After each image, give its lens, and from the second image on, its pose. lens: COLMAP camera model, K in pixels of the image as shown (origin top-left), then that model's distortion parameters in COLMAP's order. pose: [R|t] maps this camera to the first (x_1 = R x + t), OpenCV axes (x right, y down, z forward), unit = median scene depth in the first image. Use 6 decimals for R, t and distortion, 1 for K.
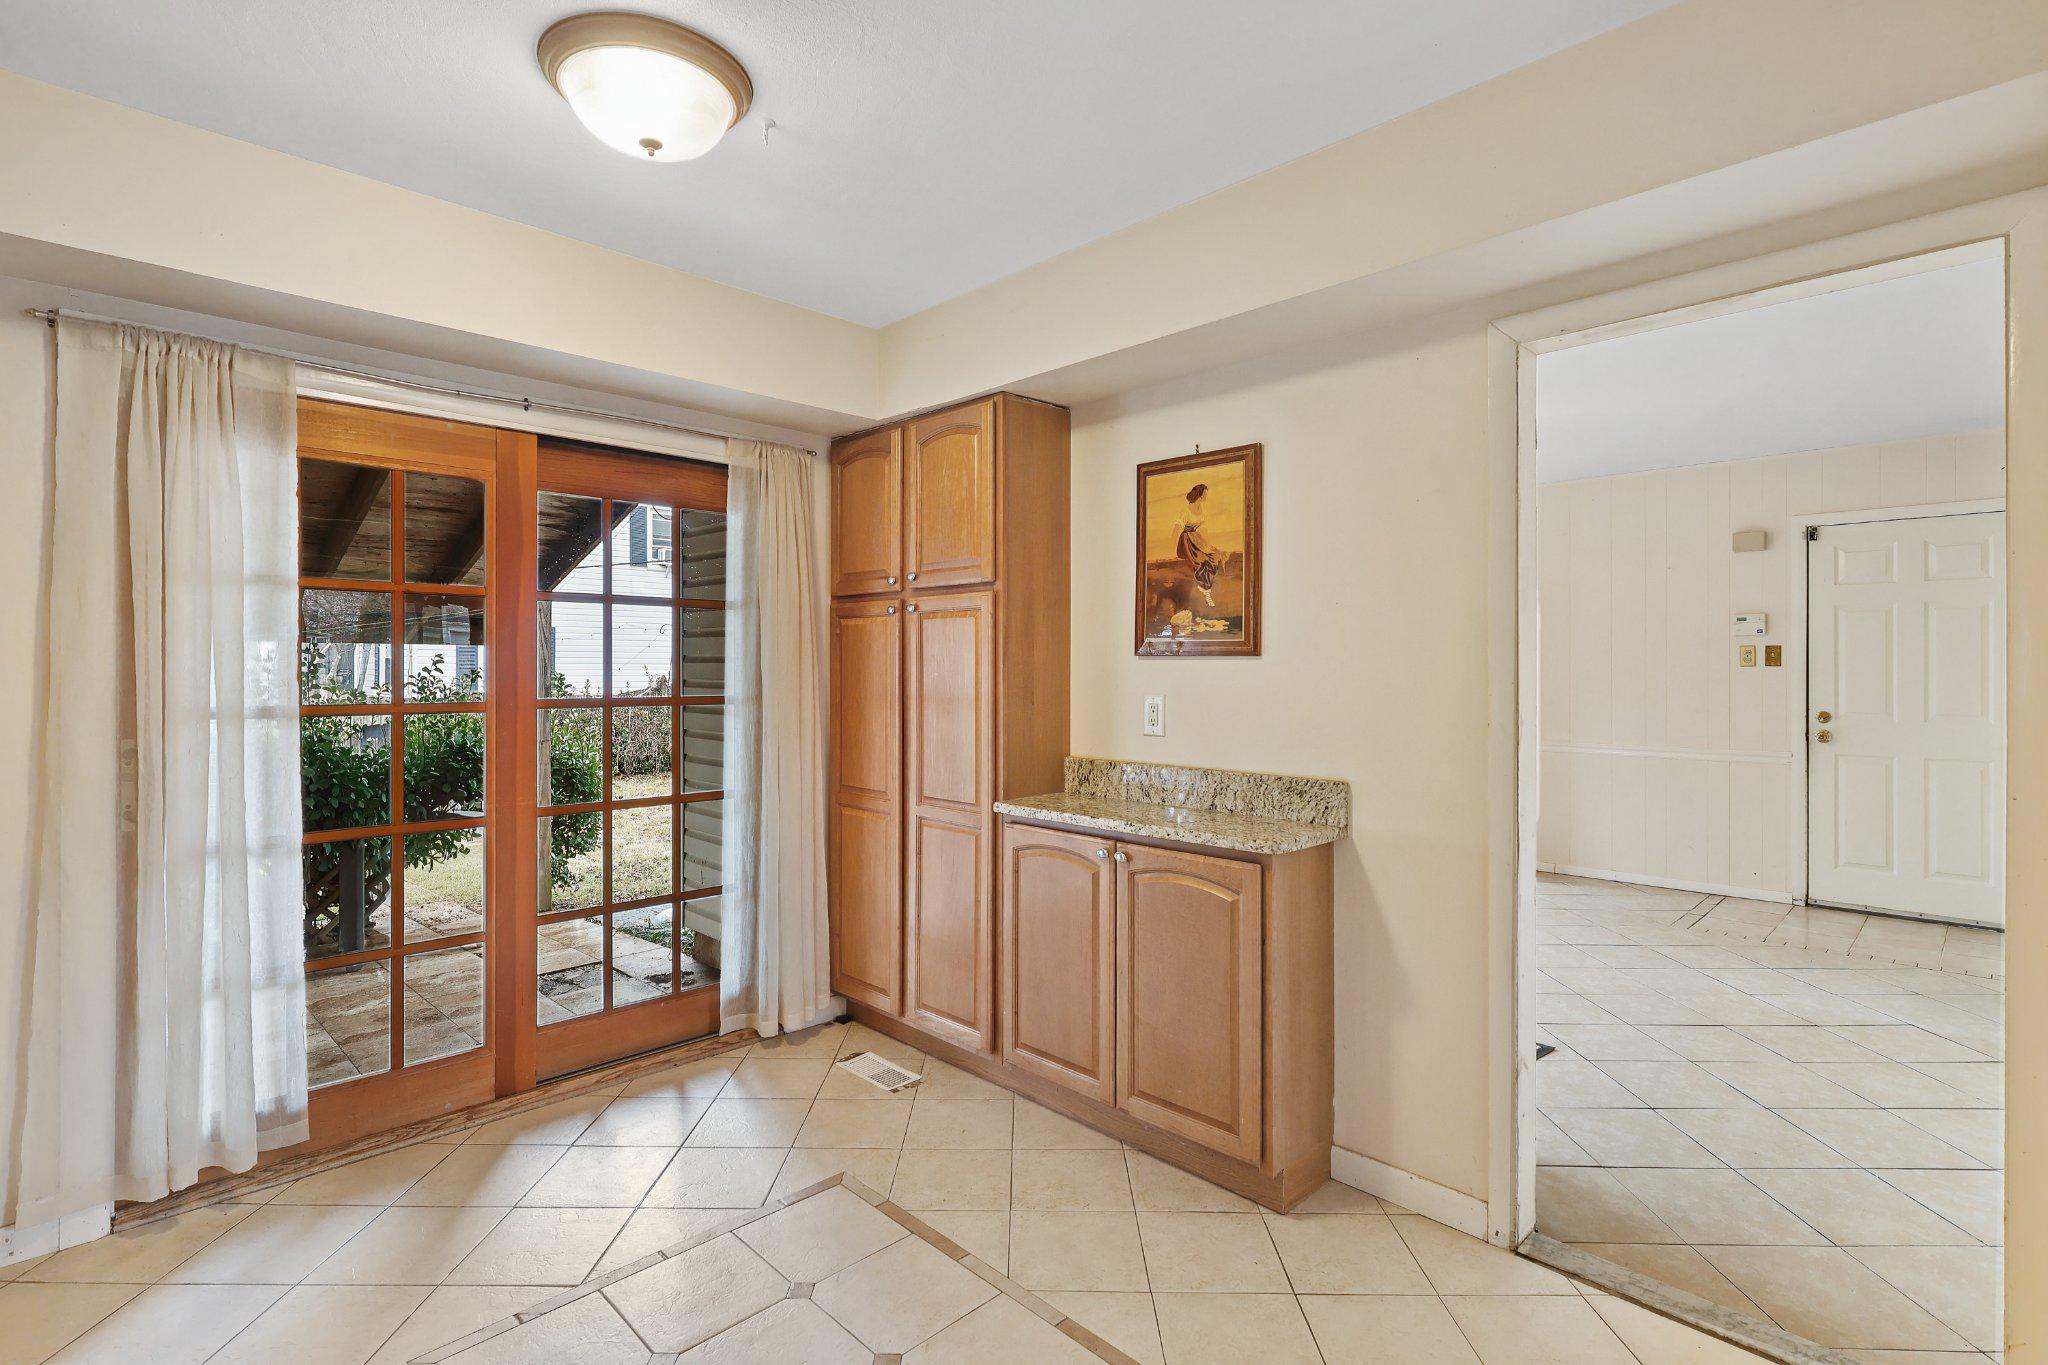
lens RADIAL K [[953.0, 0, 1047.0], [0, 953.0, 681.3], [0, 0, 1]] dist [-0.001887, -0.000549]
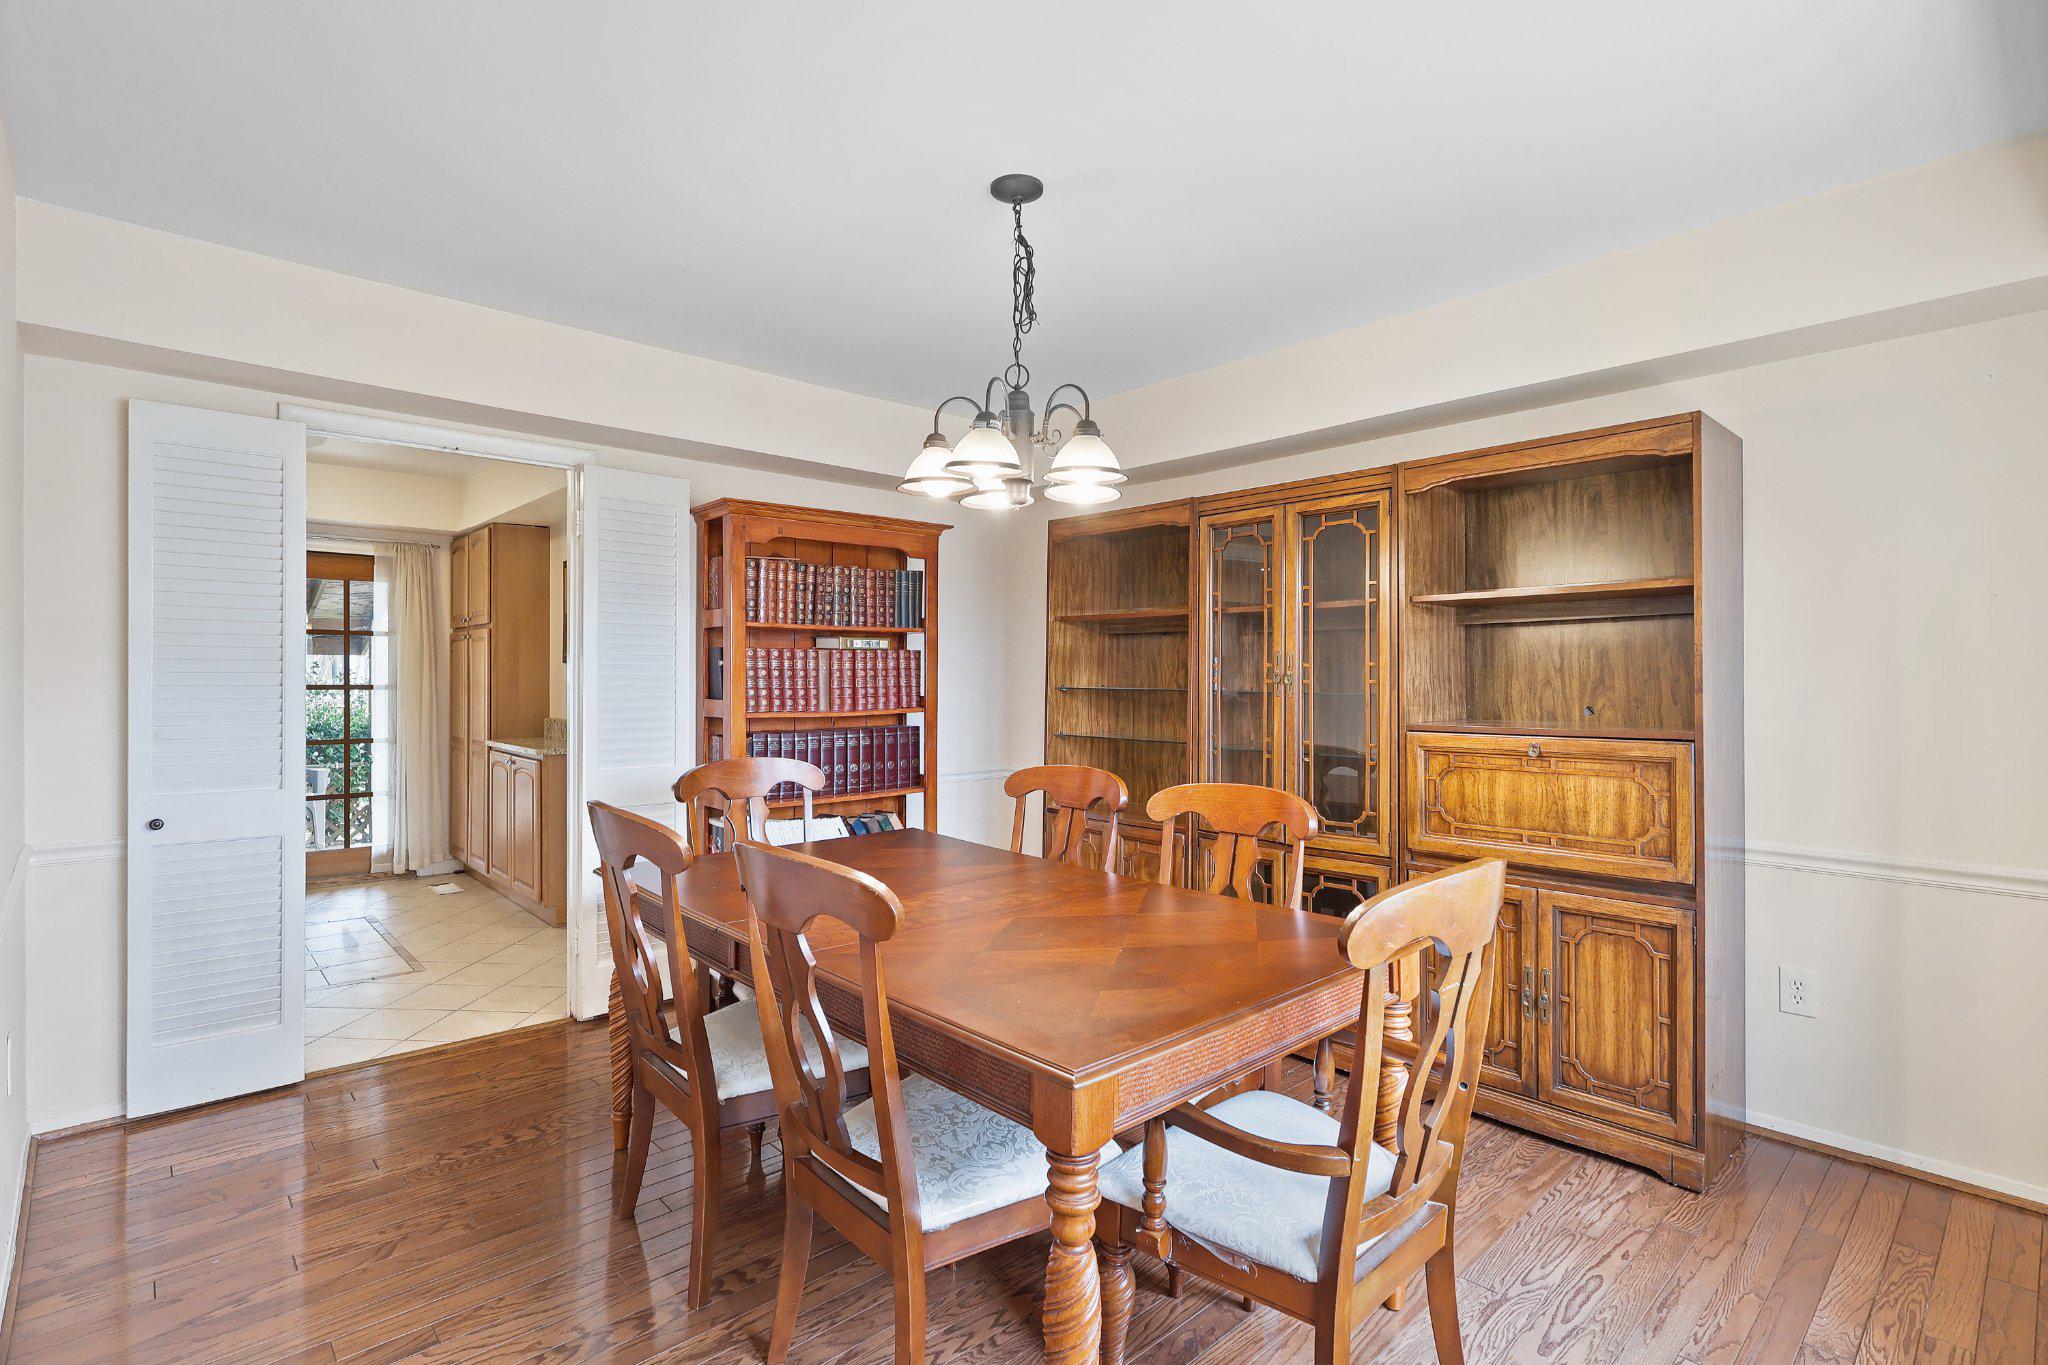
lens RADIAL K [[953.4, 0, 1025.4], [0, 953.4, 670.6], [0, 0, 1]] dist [-0.004951, 0.000385]
pose [[0.998933, 0.000333, -0.046181, 1.114819], [-0.001259, 0.999799, -0.020025, 0.028326], [0.046165, 0.020062, 0.998732, -0.845821]]
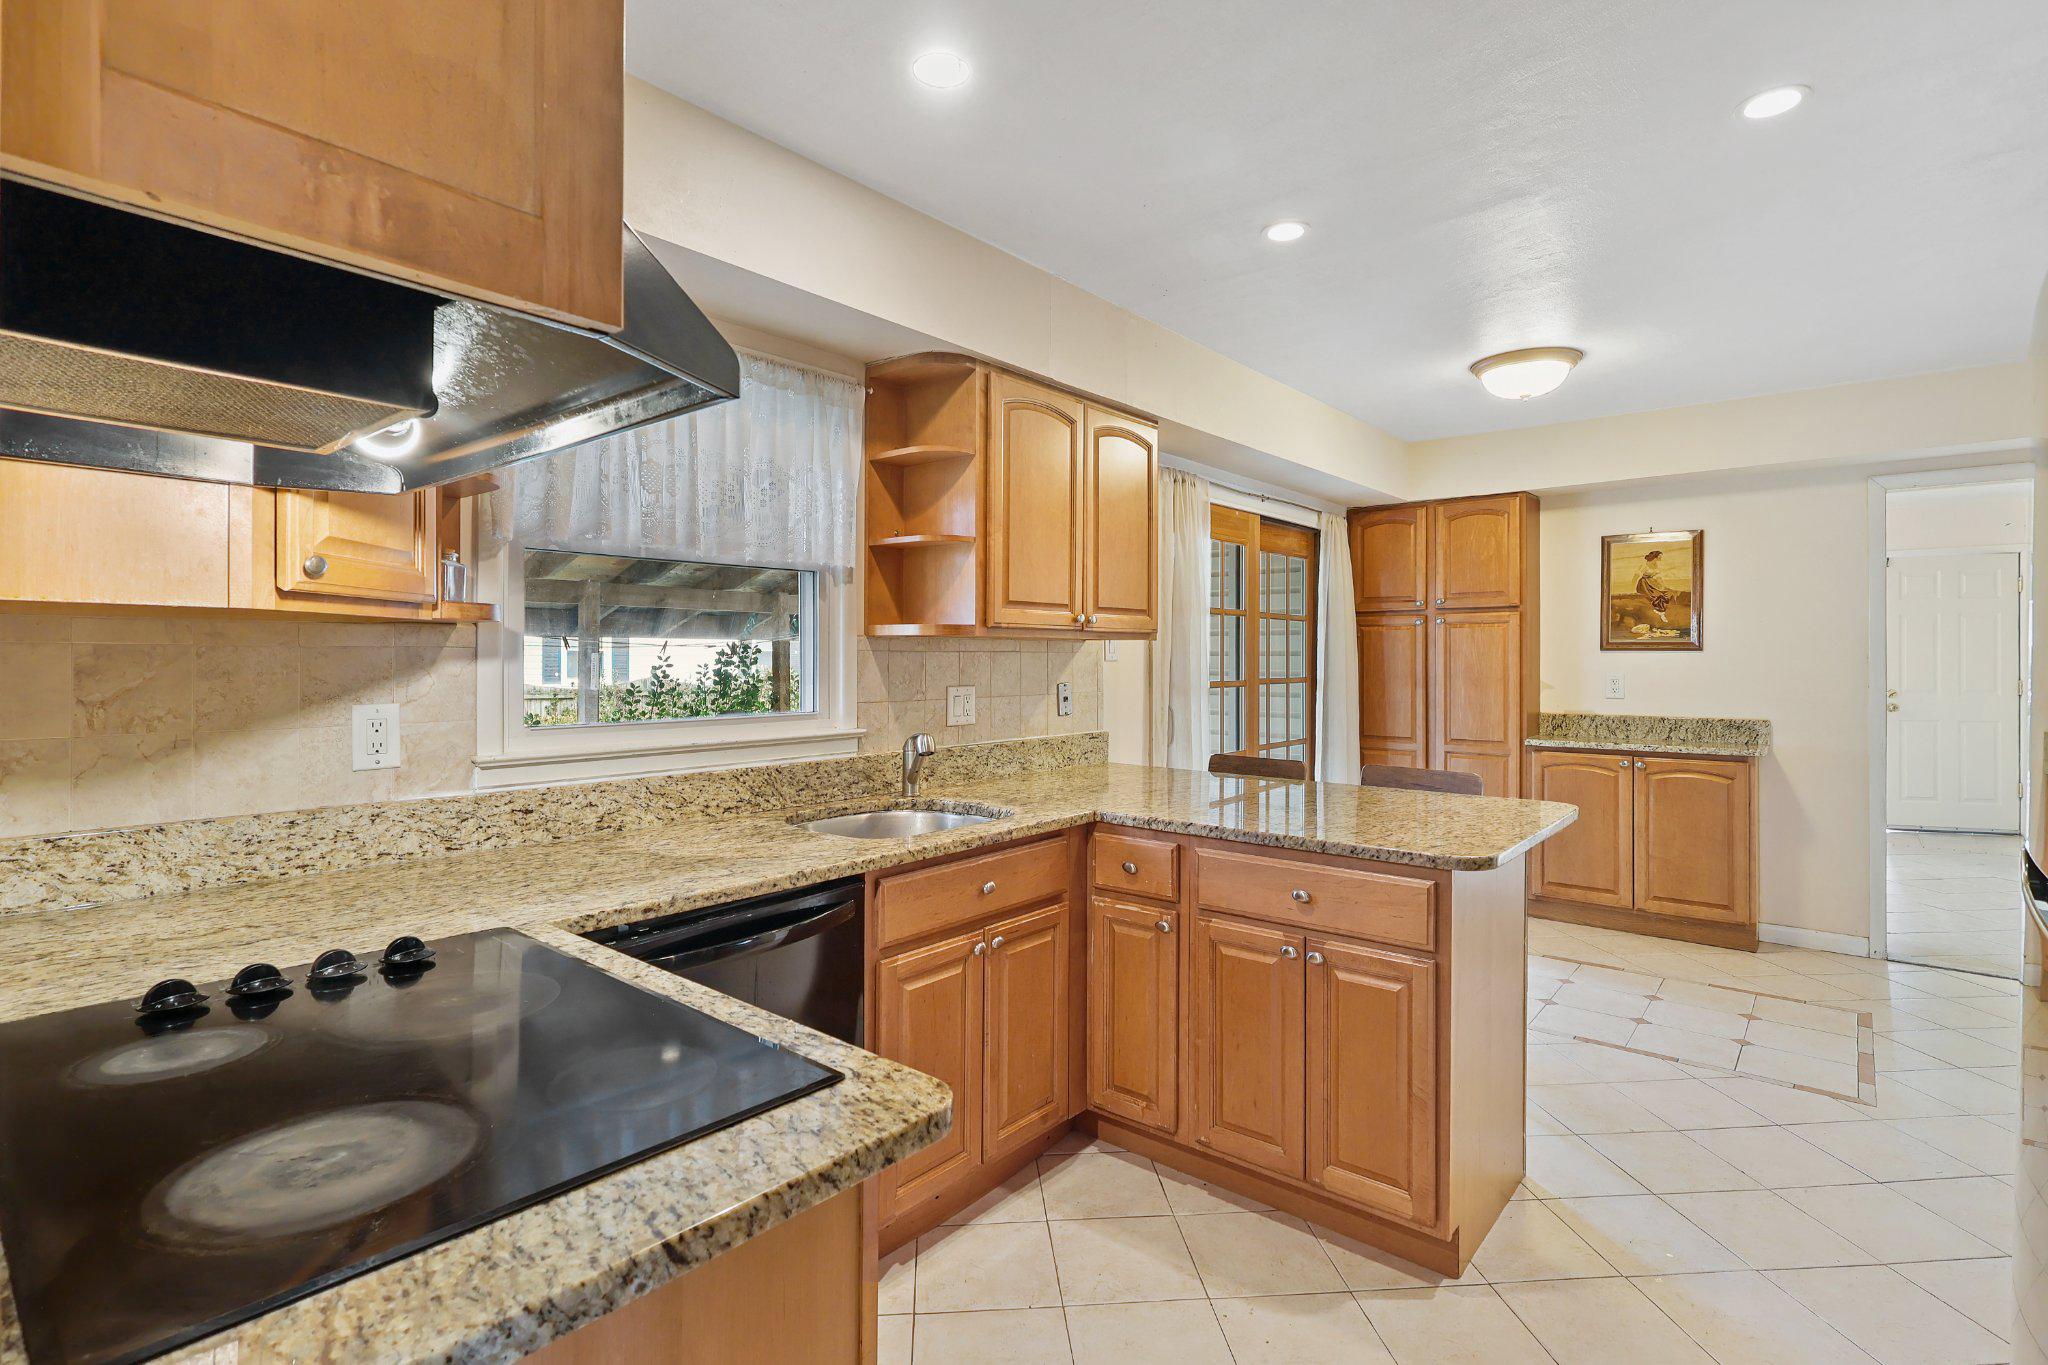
lens RADIAL K [[967.2, 0, 1029.2], [0, 967.2, 667.8], [0, 0, 1]] dist [-0.001034, -0.000163]
pose [[0.996737, -0.002908, 0.080668, -1.057709], [0.003327, 0.999982, -0.005067, 0.008262], [-0.080652, 0.005319, 0.996728, -0.613882]]
